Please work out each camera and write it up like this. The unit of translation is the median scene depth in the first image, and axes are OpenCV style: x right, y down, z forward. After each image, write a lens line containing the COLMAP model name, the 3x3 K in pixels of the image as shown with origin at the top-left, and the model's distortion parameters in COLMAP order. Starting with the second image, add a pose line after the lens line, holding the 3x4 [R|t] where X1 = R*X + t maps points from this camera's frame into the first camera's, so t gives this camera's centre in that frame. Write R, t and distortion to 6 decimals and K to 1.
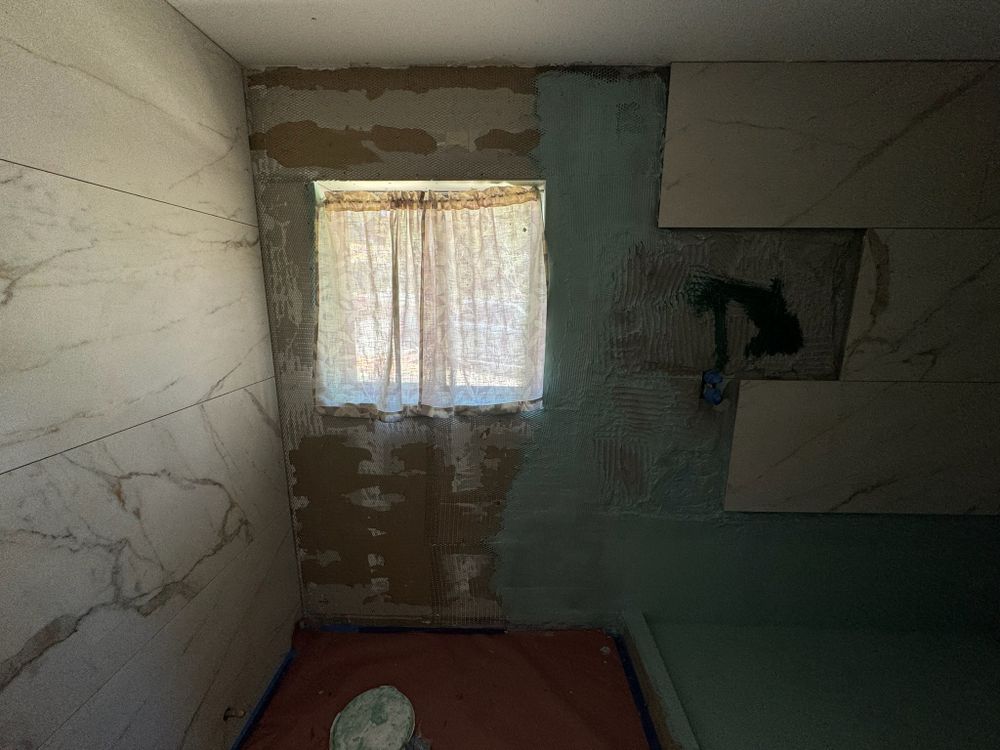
lens RADIAL K [[399.8, 0, 500.0], [0, 399.8, 375.0], [0, 0, 1]] dist [-0.003084, 0.000156]
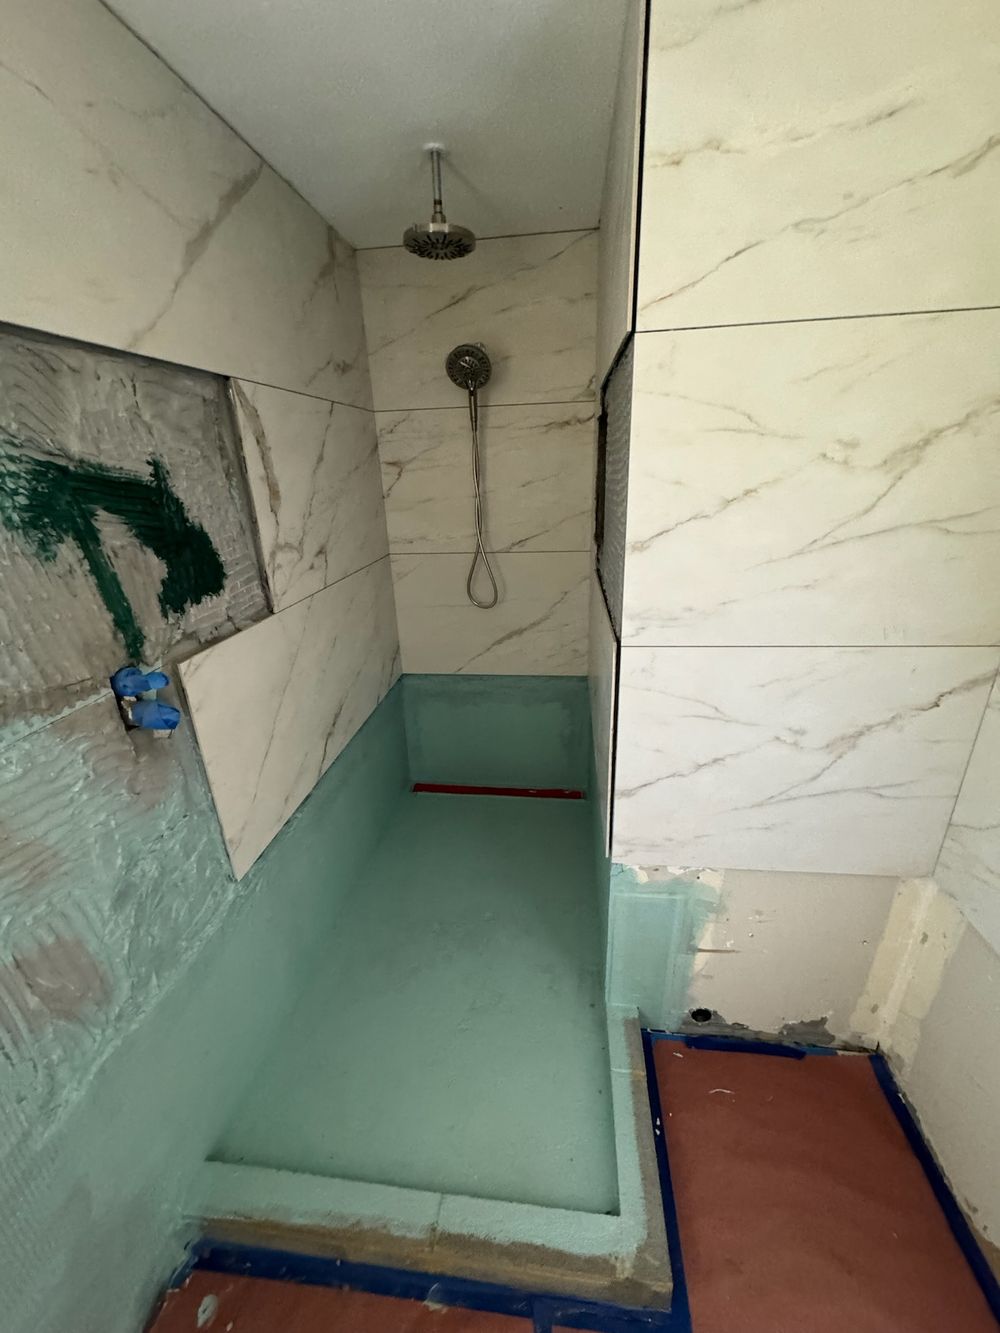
lens RADIAL K [[532.9, 0, 500.0], [0, 532.9, 666.5], [0, 0, 1]] dist [-0.003084, 0.000156]
pose [[0.101252, -0.363812, 0.925953, 0.005502], [0.237982, 0.912572, 0.332532, -0.116686], [-0.965977, 0.186691, 0.178980, 0.481696]]
